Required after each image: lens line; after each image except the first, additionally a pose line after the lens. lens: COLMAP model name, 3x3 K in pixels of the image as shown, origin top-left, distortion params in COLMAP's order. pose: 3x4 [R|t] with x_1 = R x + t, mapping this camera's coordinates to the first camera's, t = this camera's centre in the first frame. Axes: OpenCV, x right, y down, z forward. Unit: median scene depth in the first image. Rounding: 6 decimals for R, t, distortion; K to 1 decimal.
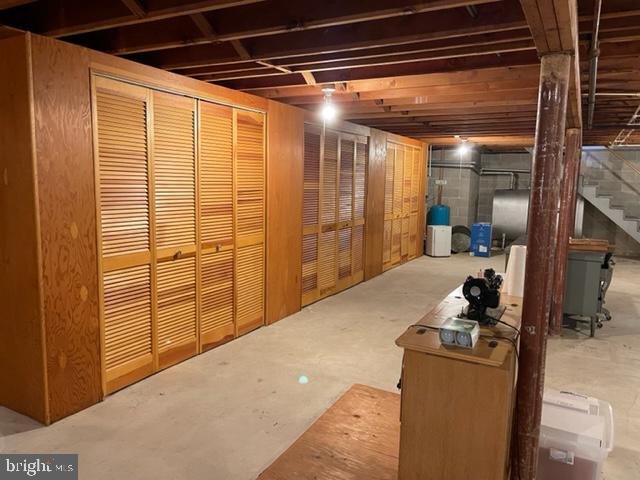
lens RADIAL K [[481.0, 0, 315.1], [0, 481.0, 241.1], [0, 0, 1]] dist [0.036729, -0.013078]
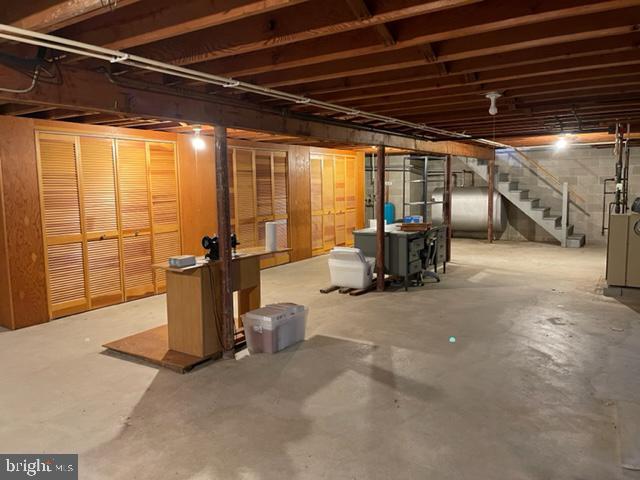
lens RADIAL K [[481.0, 0, 325.5], [0, 481.0, 237.3], [0, 0, 1]] dist [0.036729, -0.013078]
pose [[0.996443, -0.026422, -0.080021, 0.496106], [0.025192, 0.999549, -0.016346, 0.064066], [0.080417, 0.014272, 0.996659, -0.460638]]
